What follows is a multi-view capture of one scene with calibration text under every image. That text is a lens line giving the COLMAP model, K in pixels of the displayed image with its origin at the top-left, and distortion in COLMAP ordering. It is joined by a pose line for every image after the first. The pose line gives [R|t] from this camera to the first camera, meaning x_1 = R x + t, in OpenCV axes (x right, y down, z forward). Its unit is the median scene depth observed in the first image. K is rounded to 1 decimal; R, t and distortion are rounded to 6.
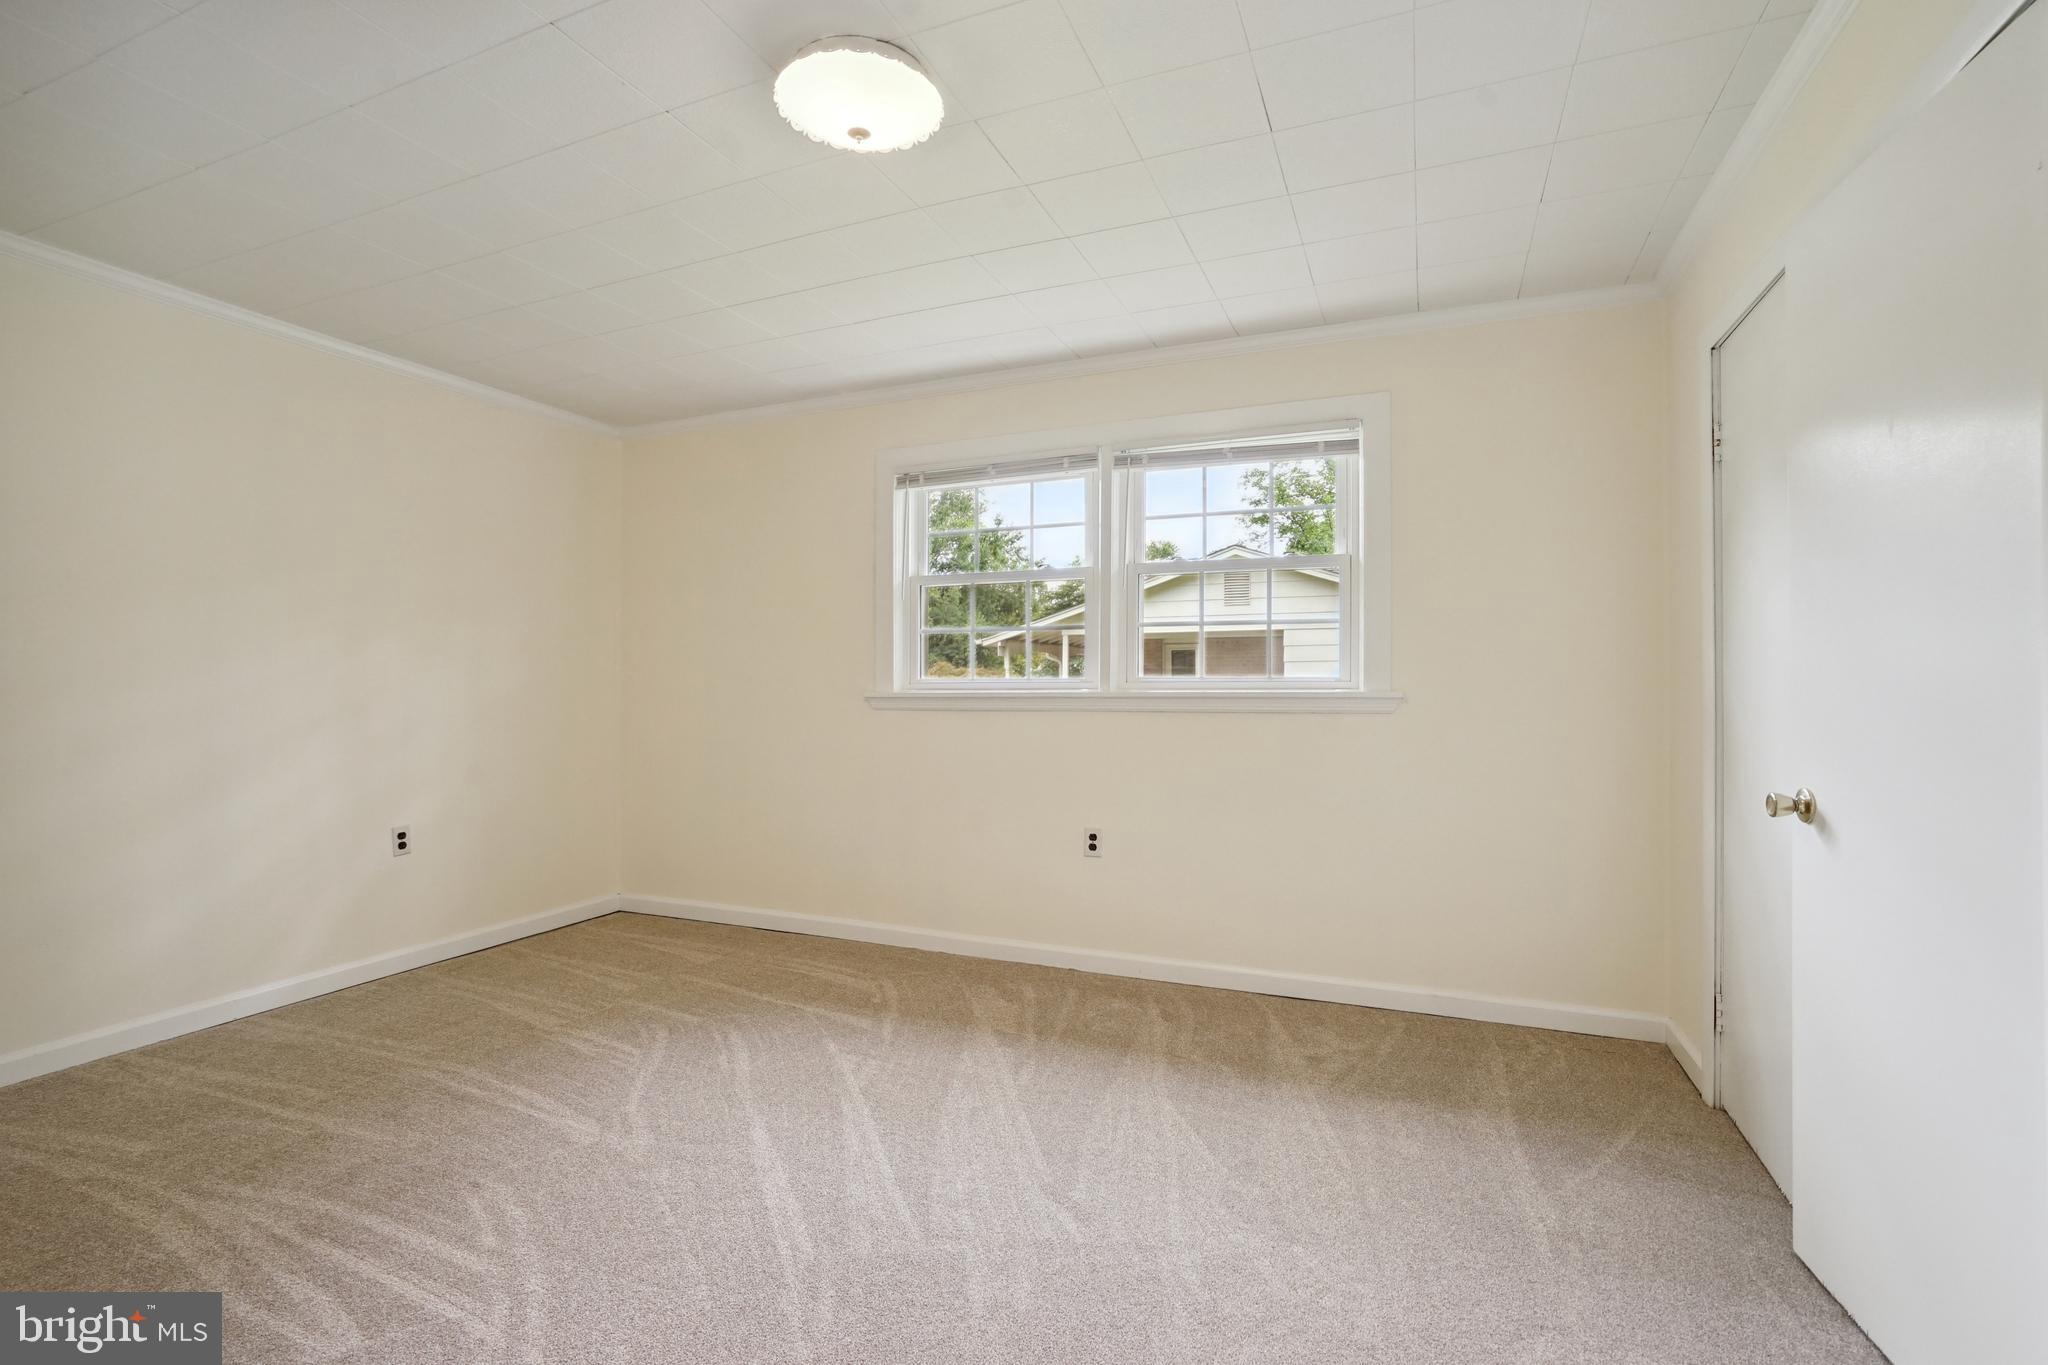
lens RADIAL K [[943.6, 0, 1021.2], [0, 943.6, 685.2], [0, 0, 1]] dist [0.003361, 0.000875]
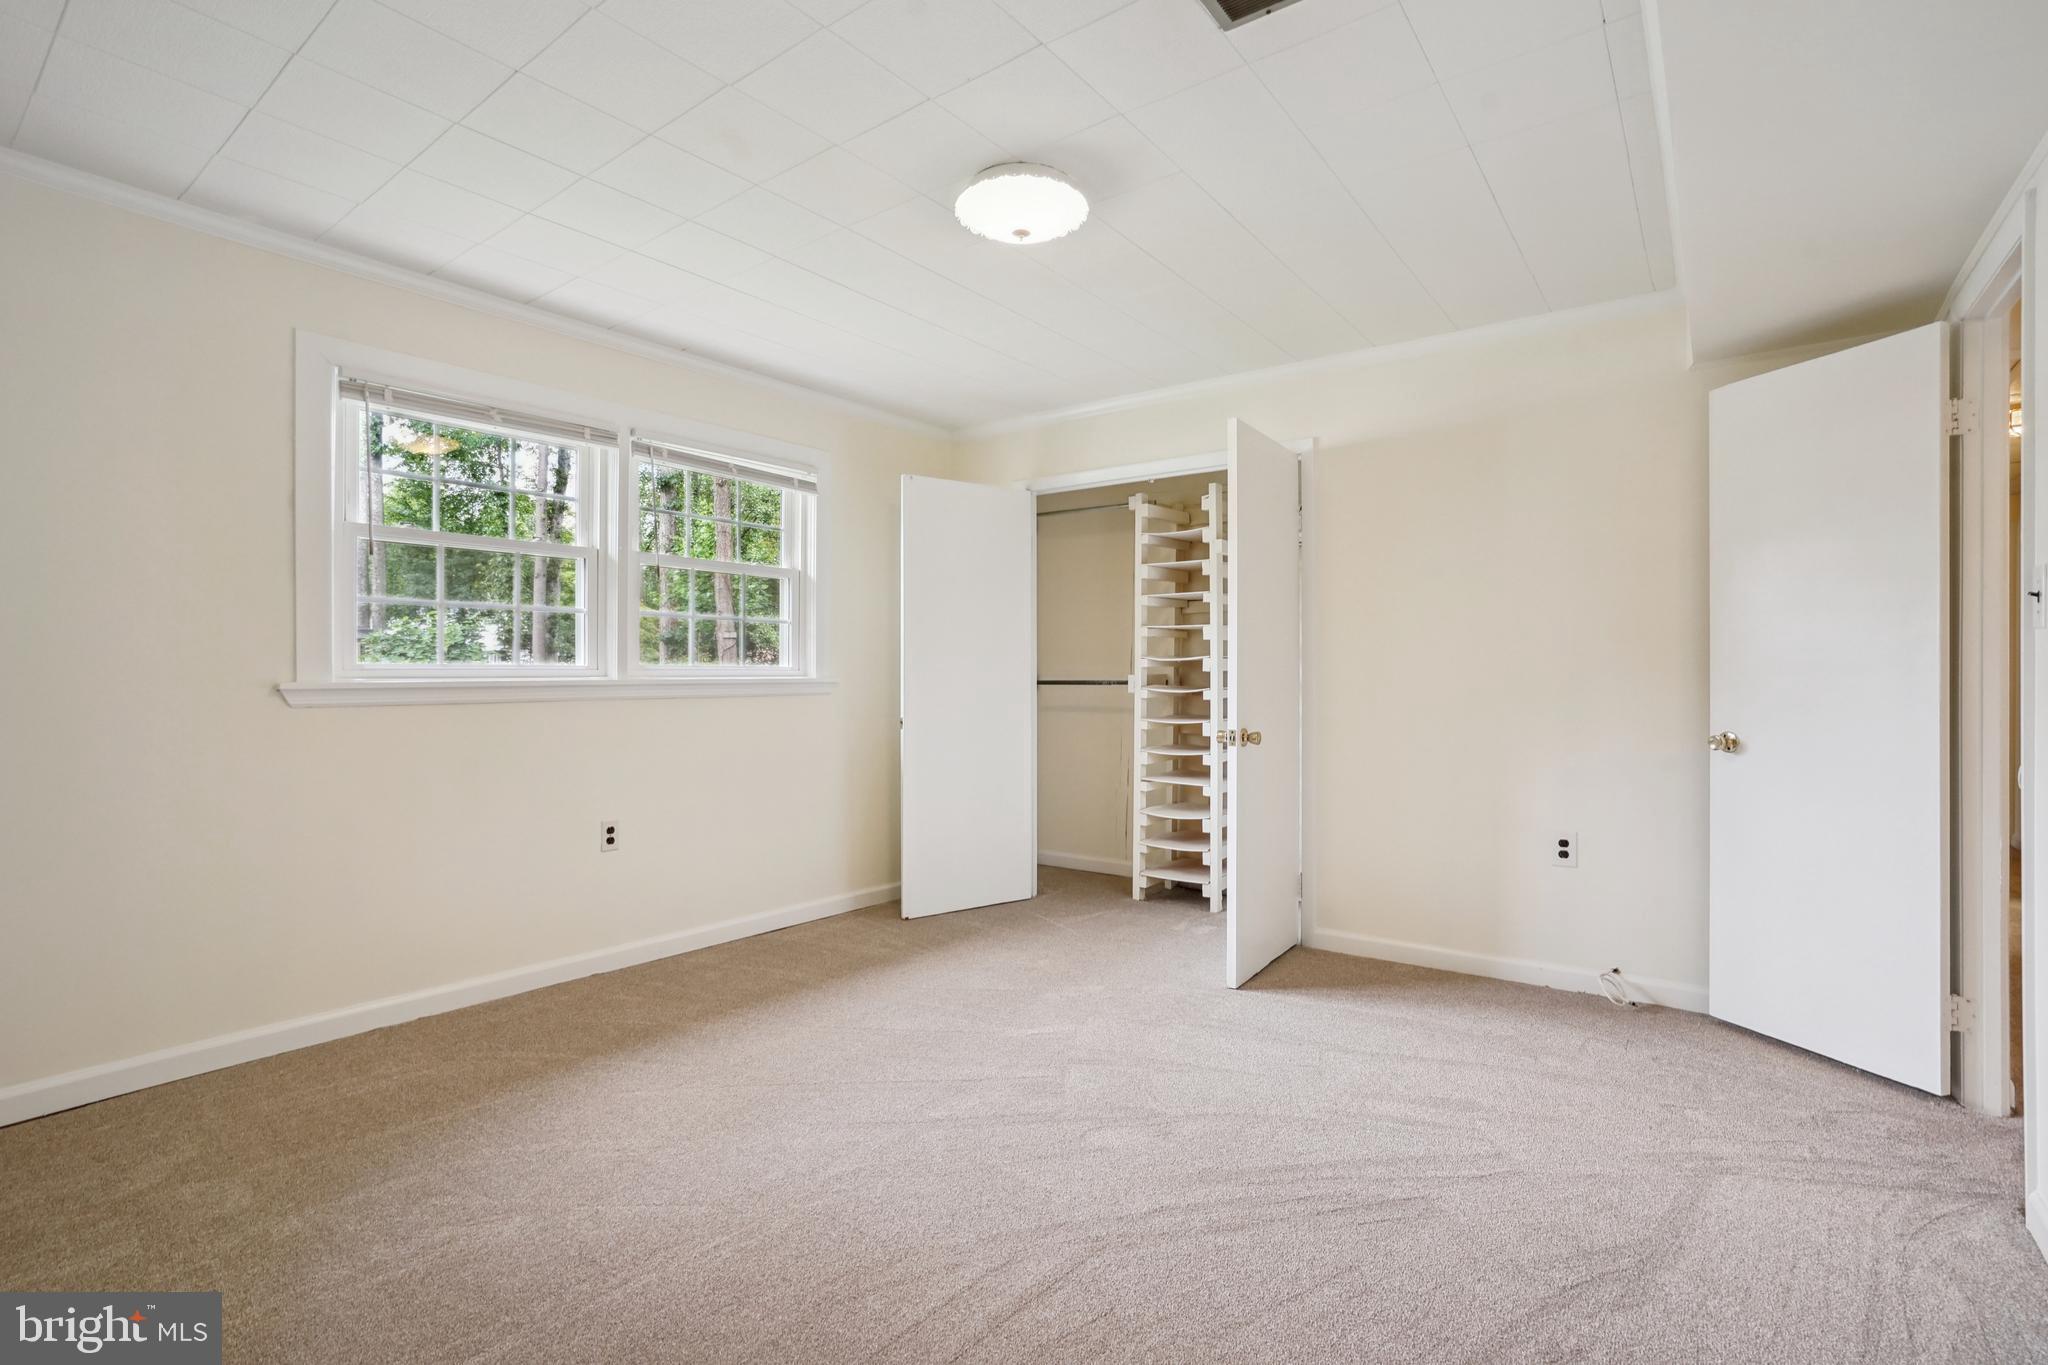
lens RADIAL K [[943.6, 0, 1014.4], [0, 943.6, 675.6], [0, 0, 1]] dist [0.003361, 0.000875]
pose [[0.281209, -0.003074, 0.959642, -0.730051], [-0.003984, 0.999983, 0.004371, -0.003038], [-0.959638, -0.005053, 0.281191, 0.335928]]
